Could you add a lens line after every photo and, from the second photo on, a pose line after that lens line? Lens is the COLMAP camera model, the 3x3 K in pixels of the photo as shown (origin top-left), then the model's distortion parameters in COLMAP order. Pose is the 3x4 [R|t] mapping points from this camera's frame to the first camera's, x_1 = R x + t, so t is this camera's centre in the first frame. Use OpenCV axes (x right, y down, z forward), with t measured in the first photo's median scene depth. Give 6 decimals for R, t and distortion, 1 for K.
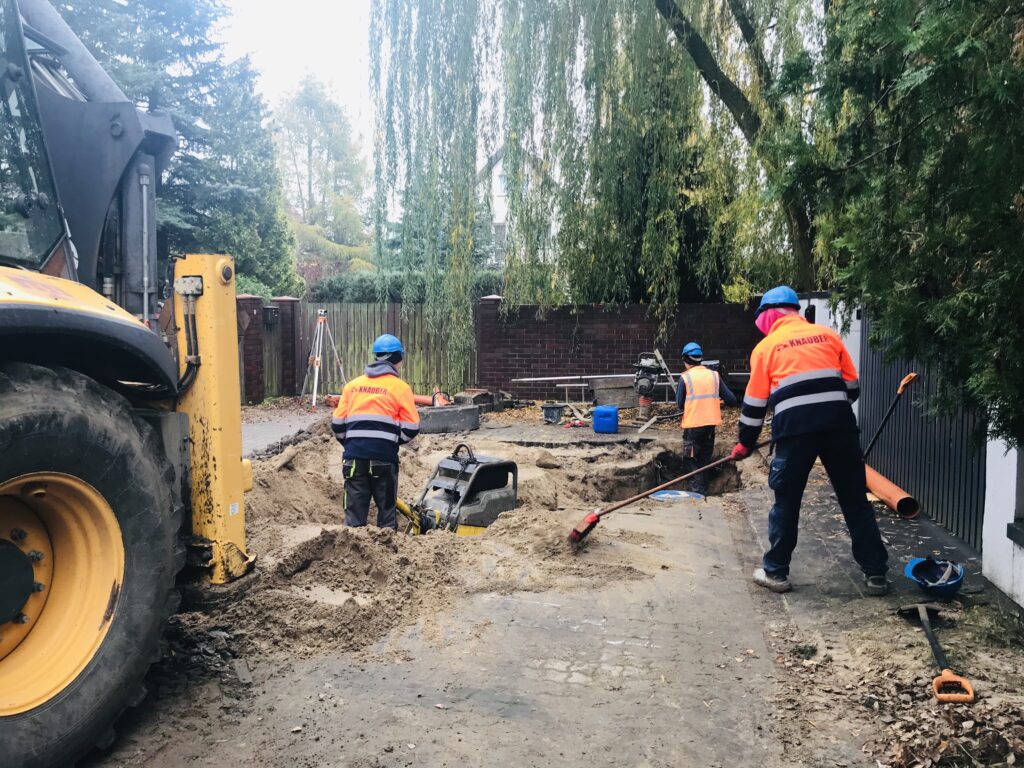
lens RADIAL K [[840.3, 0, 516.1], [0, 840.3, 375.0], [0, 0, 1]] dist [0.021910, -0.022137]
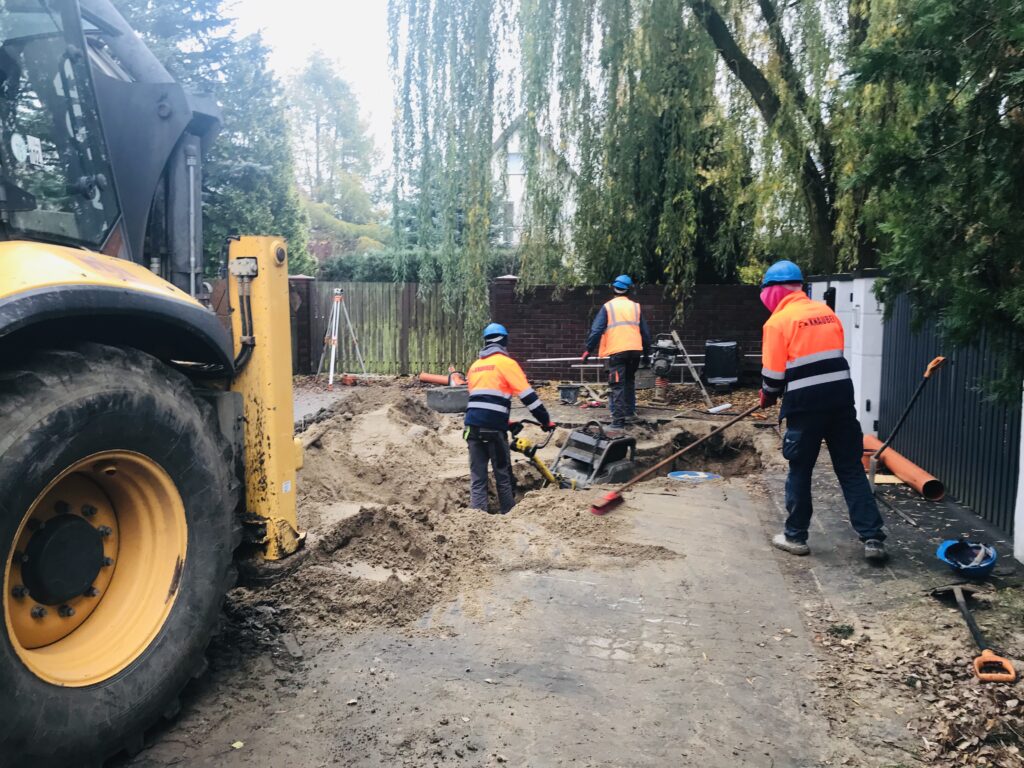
lens RADIAL K [[840.3, 0, 514.0], [0, 840.3, 375.2], [0, 0, 1]] dist [0.021910, -0.022137]
pose [[0.999953, 0.006876, -0.006793, -0.018415], [-0.006706, 0.999670, 0.024799, -0.001065], [0.006961, -0.024752, 0.999669, -0.004044]]
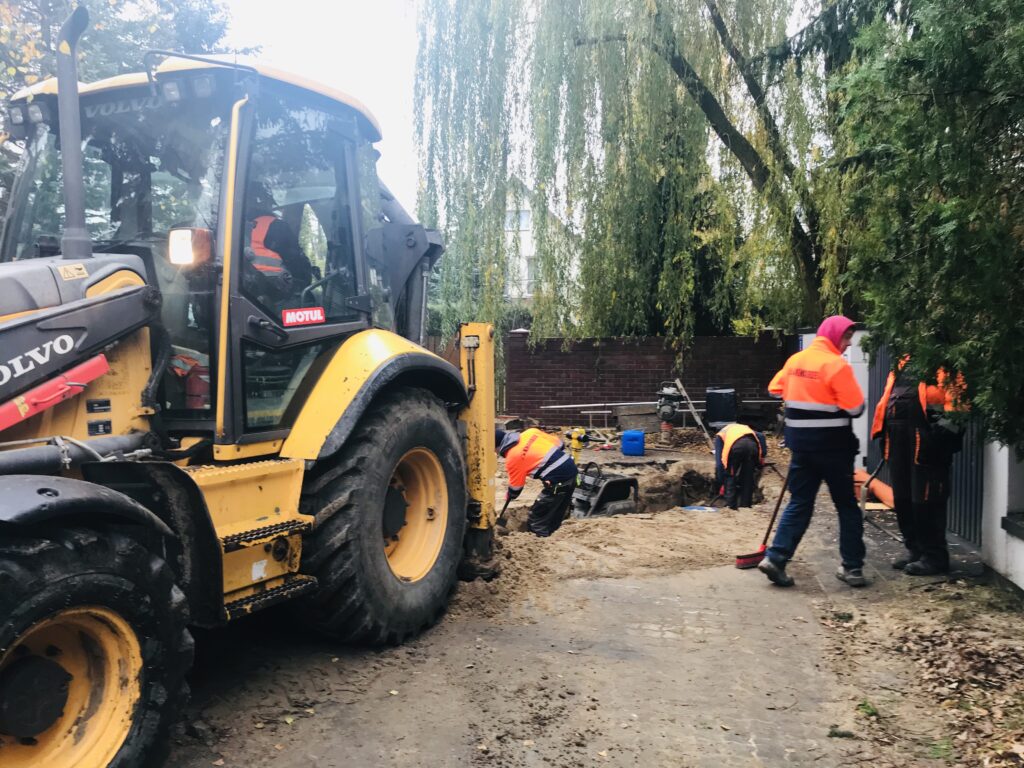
lens RADIAL K [[840.3, 0, 513.0], [0, 840.3, 376.7], [0, 0, 1]] dist [0.021910, -0.022137]
pose [[0.999975, -0.002466, 0.006625, -0.061720], [0.002688, 0.999430, -0.033657, 0.003313], [-0.006539, 0.033674, 0.999411, -0.104332]]
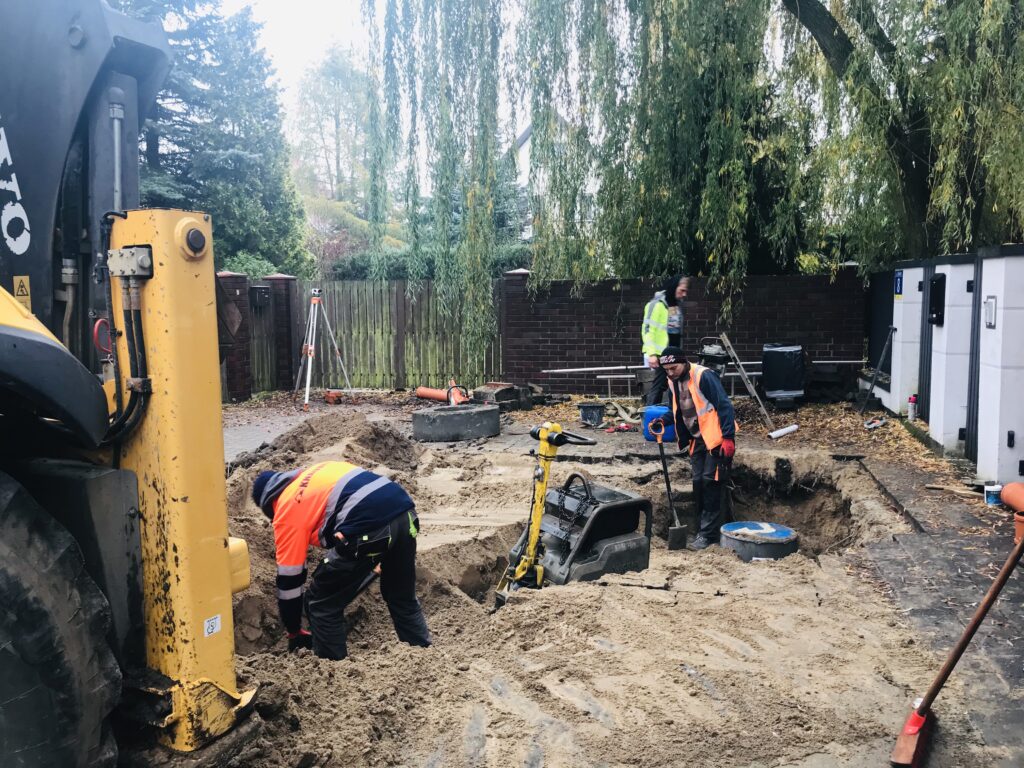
lens RADIAL K [[840.3, 0, 516.1], [0, 840.3, 374.7], [0, 0, 1]] dist [0.021910, -0.022137]
pose [[0.998735, -0.007122, -0.049782, 0.013204], [0.008351, 0.999665, 0.024511, -0.014321], [0.049591, -0.024895, 0.998459, 0.225550]]
